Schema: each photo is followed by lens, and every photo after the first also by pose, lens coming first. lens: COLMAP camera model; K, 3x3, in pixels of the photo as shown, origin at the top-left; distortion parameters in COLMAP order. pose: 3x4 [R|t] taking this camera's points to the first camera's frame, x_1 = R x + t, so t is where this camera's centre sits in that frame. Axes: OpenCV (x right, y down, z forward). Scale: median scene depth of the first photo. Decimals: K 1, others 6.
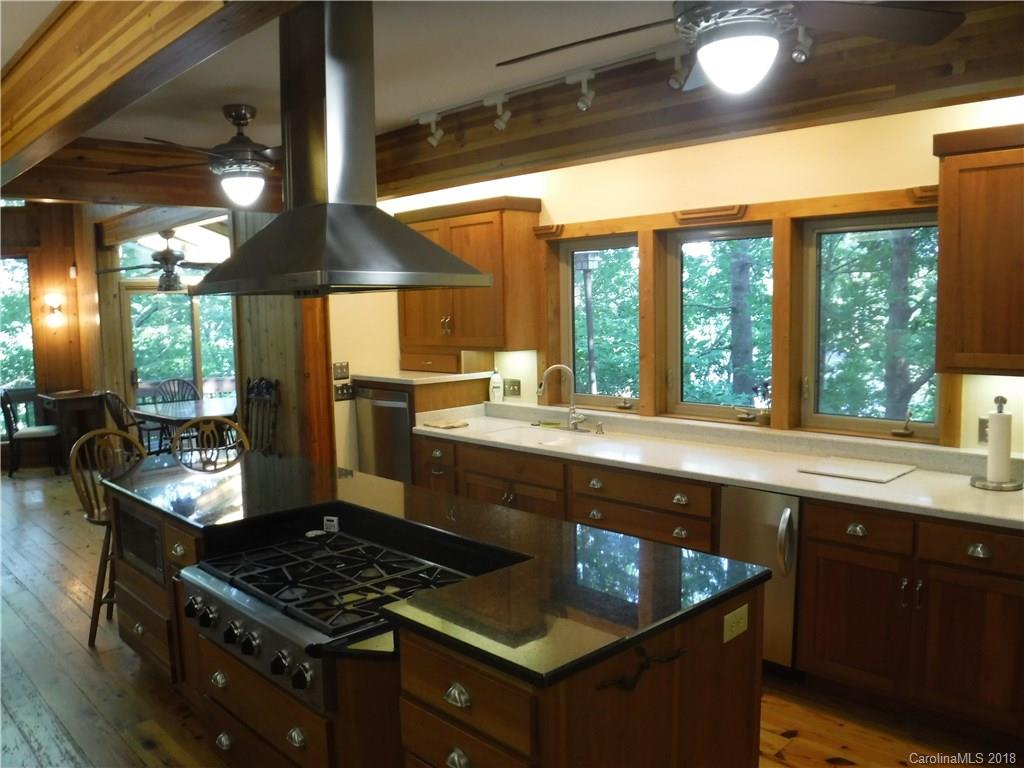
lens RADIAL K [[828.4, 0, 516.3], [0, 828.4, 404.7], [0, 0, 1]] dist [-0.102876, 0.008143]
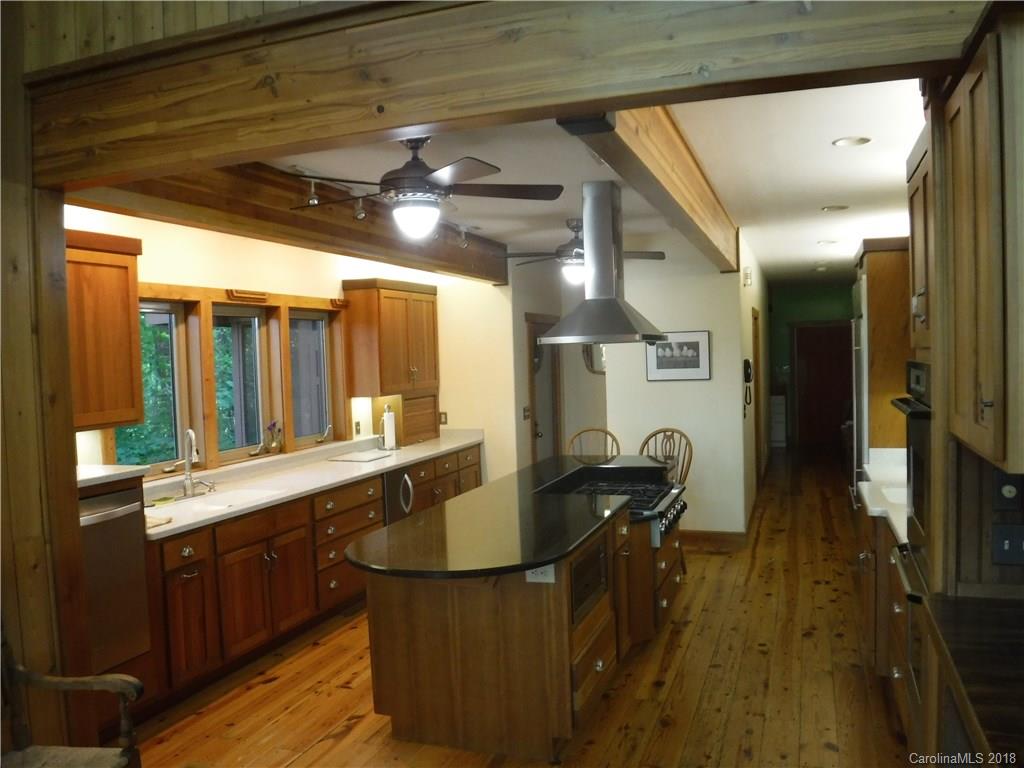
lens RADIAL K [[828.4, 0, 516.3], [0, 828.4, 404.7], [0, 0, 1]] dist [-0.102876, 0.008143]
pose [[-0.434751, -0.018788, 0.900355, -1.112239], [0.146193, 0.985048, 0.091147, -0.124333], [-0.888605, 0.171252, -0.425504, 1.231885]]
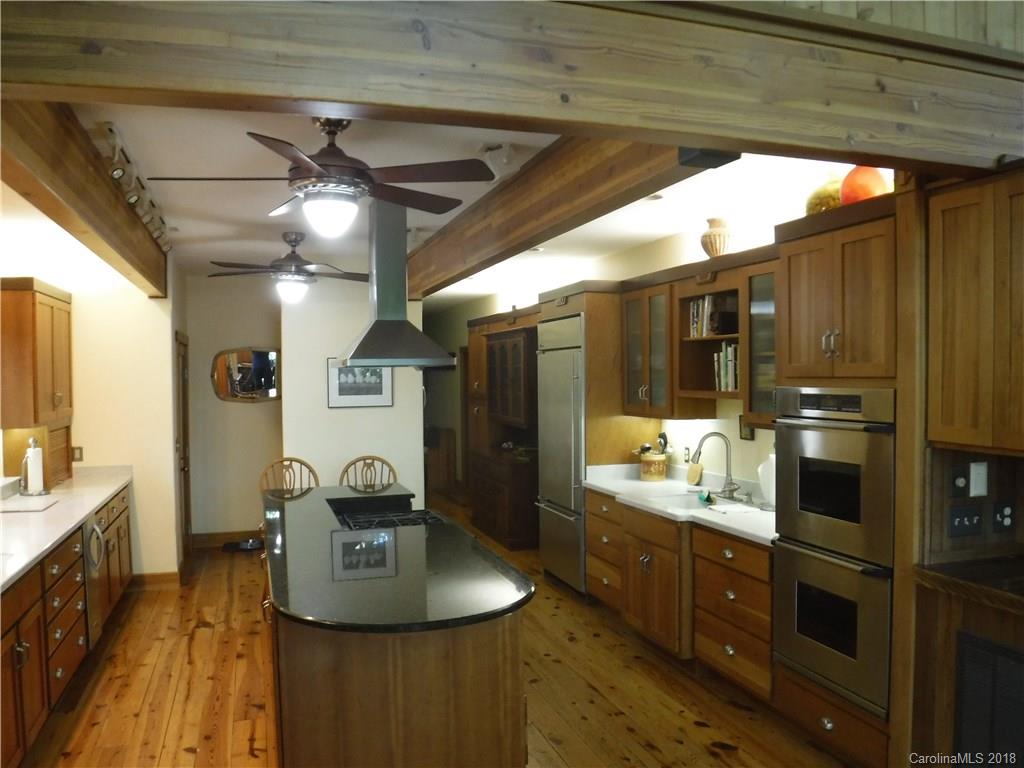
lens RADIAL K [[828.4, 0, 516.3], [0, 828.4, 404.7], [0, 0, 1]] dist [-0.102876, 0.008143]
pose [[-0.894781, 0.012838, 0.446322, -0.773025], [0.080385, 0.987886, 0.132741, -0.167793], [-0.439211, 0.154652, -0.884973, 1.518618]]
